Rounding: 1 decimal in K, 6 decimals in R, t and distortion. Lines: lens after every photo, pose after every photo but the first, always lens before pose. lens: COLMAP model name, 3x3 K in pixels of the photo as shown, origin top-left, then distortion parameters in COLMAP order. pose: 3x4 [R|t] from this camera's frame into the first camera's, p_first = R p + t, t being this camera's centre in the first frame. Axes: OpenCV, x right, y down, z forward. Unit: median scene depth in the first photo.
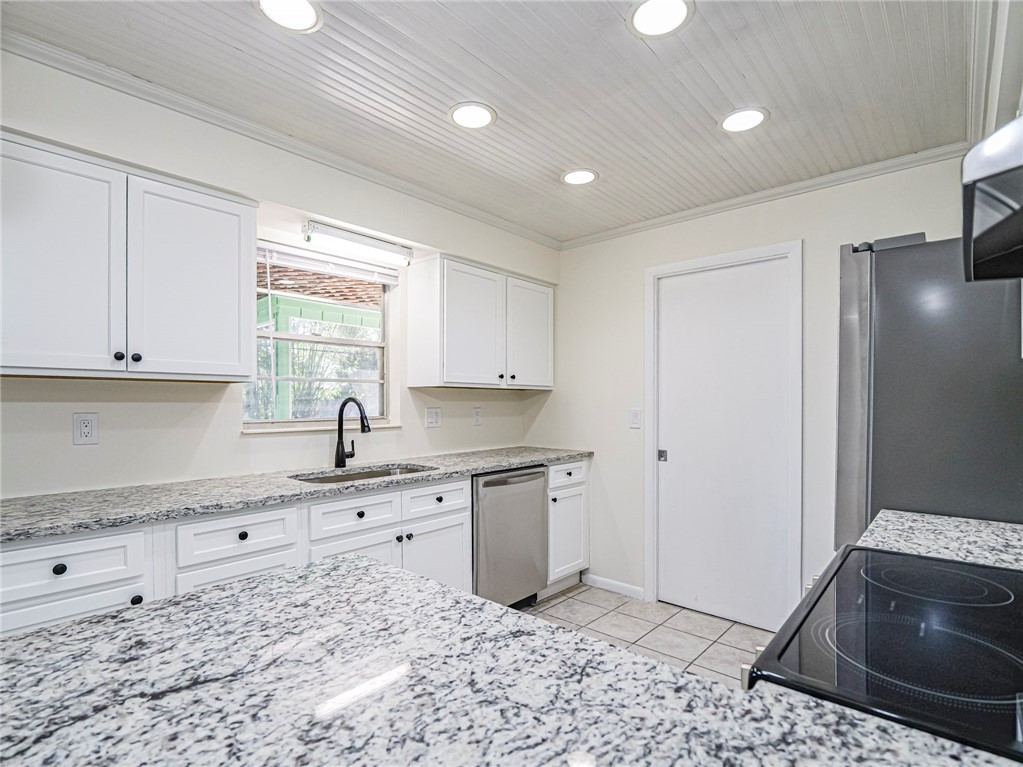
lens RADIAL K [[509.2, 0, 513.0], [0, 509.2, 404.0], [0, 0, 1]] dist [-0.025966, -0.000734]
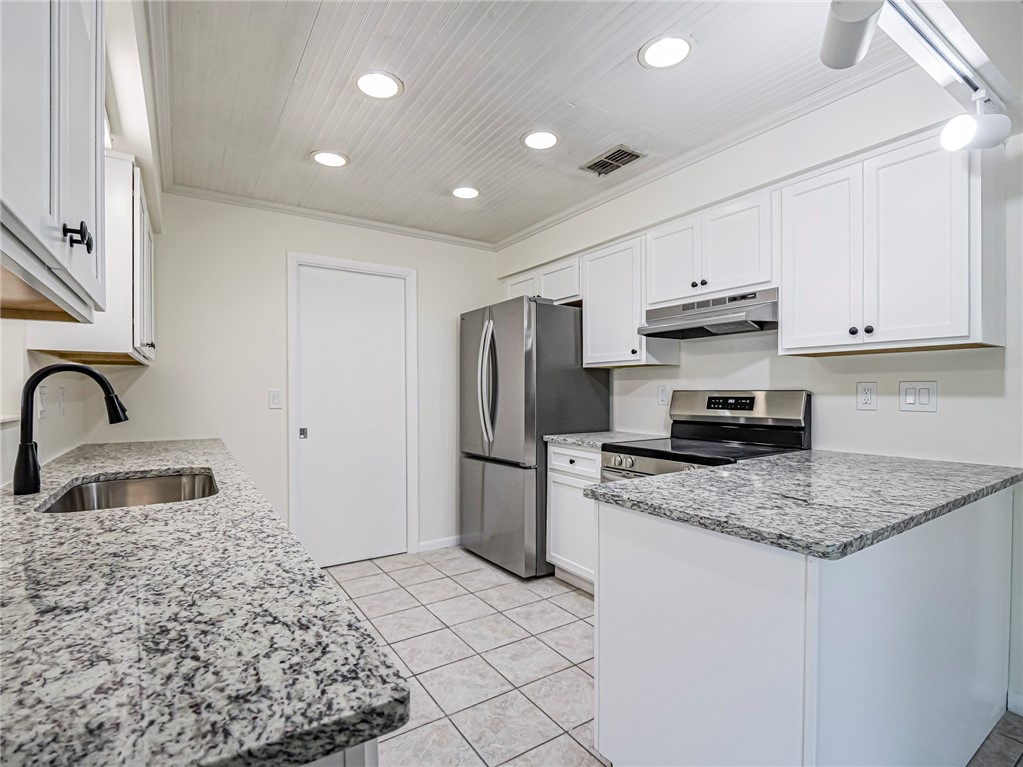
lens RADIAL K [[496.8, 0, 509.8], [0, 496.8, 399.7], [0, 0, 1]] dist [-0.016229, -0.000287]
pose [[0.255310, -0.017622, 0.966699, -0.696923], [0.007894, 0.999839, 0.016141, 0.021084], [-0.966827, 0.003510, 0.255408, 0.373698]]
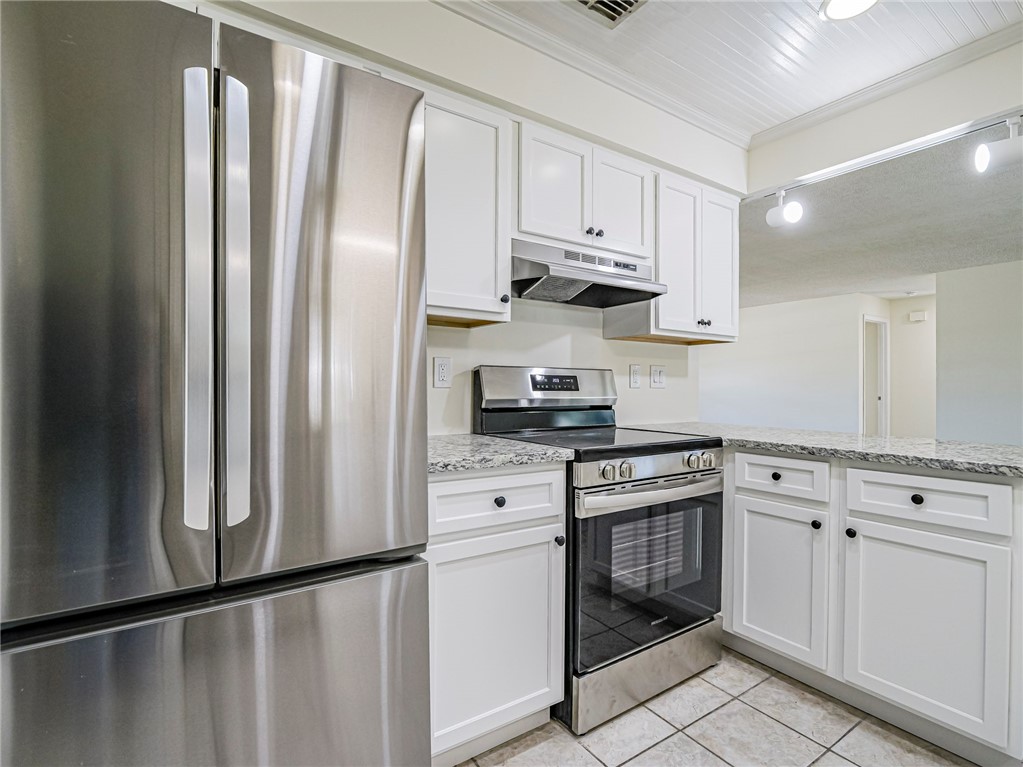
lens RADIAL K [[501.5, 0, 511.6], [0, 501.5, 386.2], [0, 0, 1]] dist [-0.009918, -0.000975]
pose [[-0.969527, -0.005479, 0.244922, 0.230909], [-0.004666, 0.999982, 0.003899, 0.049717], [-0.244939, 0.002637, -0.969535, 1.026566]]
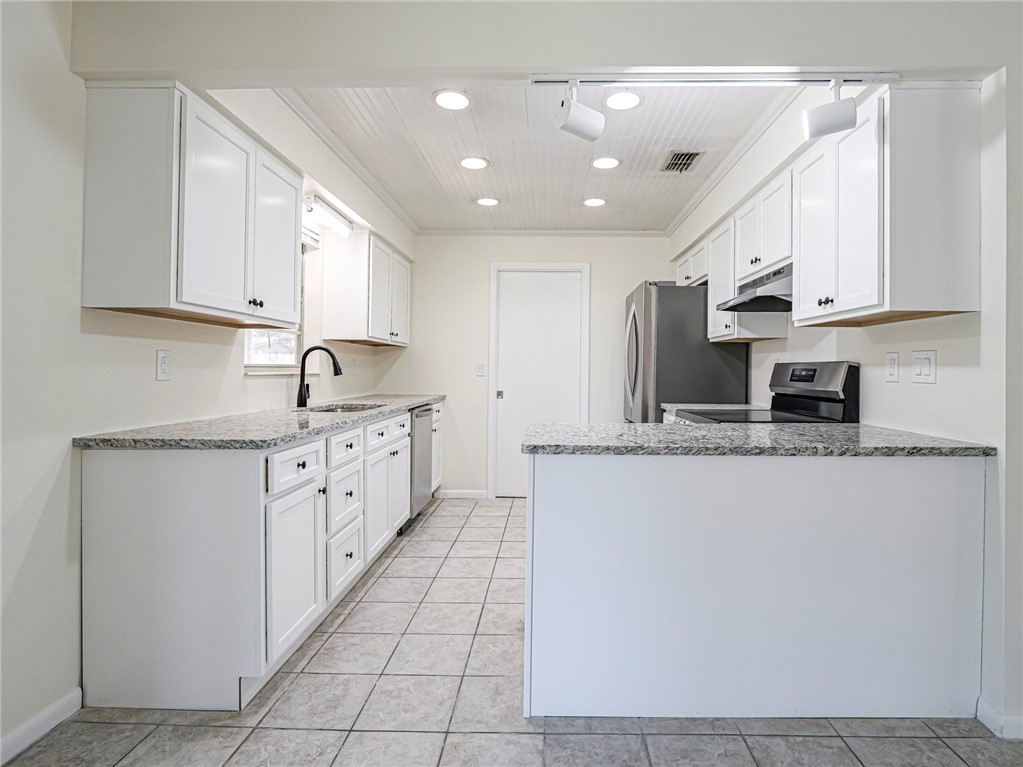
lens RADIAL K [[534.9, 0, 546.0], [0, 534.9, 367.7], [0, 0, 1]] dist [-0.002330, -0.000938]
pose [[0.750916, 0.008120, 0.660348, -0.711915], [-0.004105, 0.999962, -0.007628, 0.042514], [-0.660385, 0.003017, 0.750921, -0.257051]]
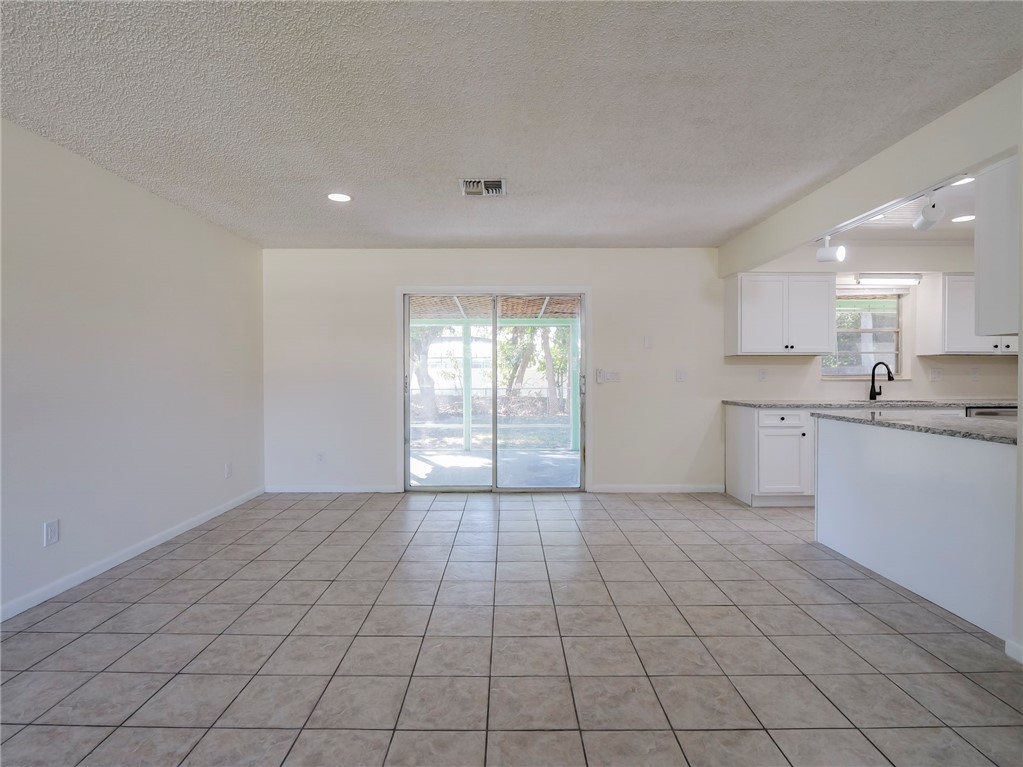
lens RADIAL K [[522.9, 0, 507.2], [0, 522.9, 378.5], [0, 0, 1]] dist [-0.004546, -0.000933]
pose [[0.674743, 0.007042, -0.738019, 0.161505], [-0.001089, 0.999963, 0.008545, 0.031483], [0.738052, -0.004962, 0.674726, -1.252767]]
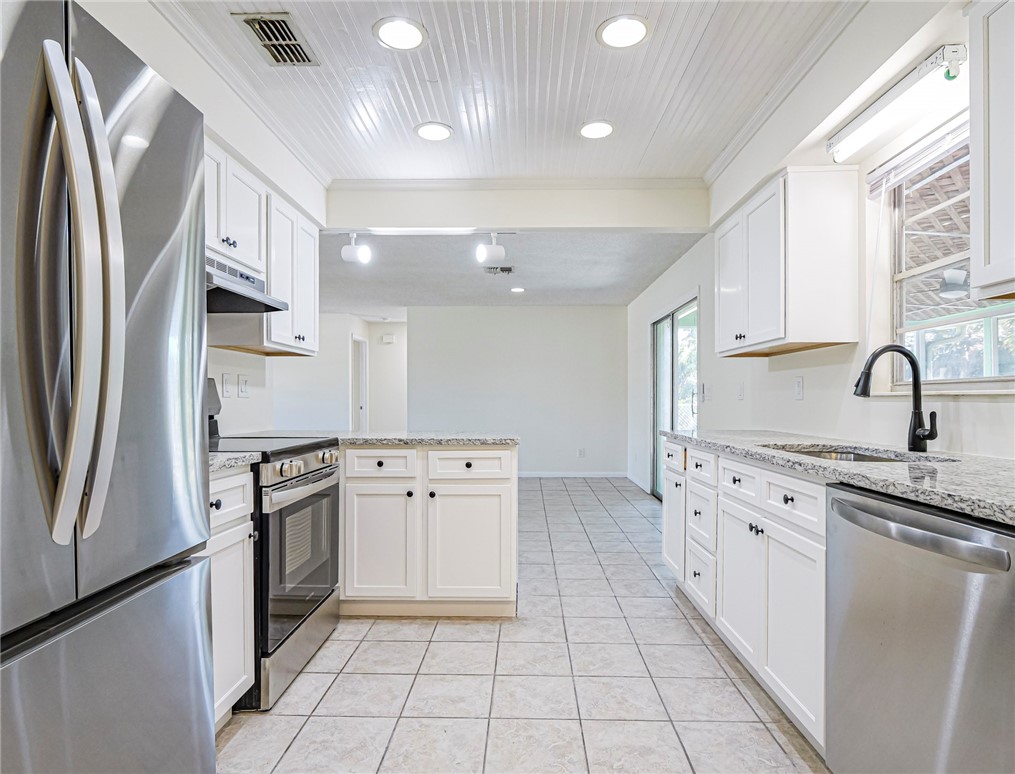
lens RADIAL K [[560.7, 0, 523.1], [0, 560.7, 398.5], [0, 0, 1]] dist [-0.002457, -0.000849]
pose [[-0.749911, -0.002386, -0.661535, 0.521695], [-0.003743, 0.999993, 0.000636, 0.055445], [0.661529, 0.002953, -0.749914, 1.197546]]
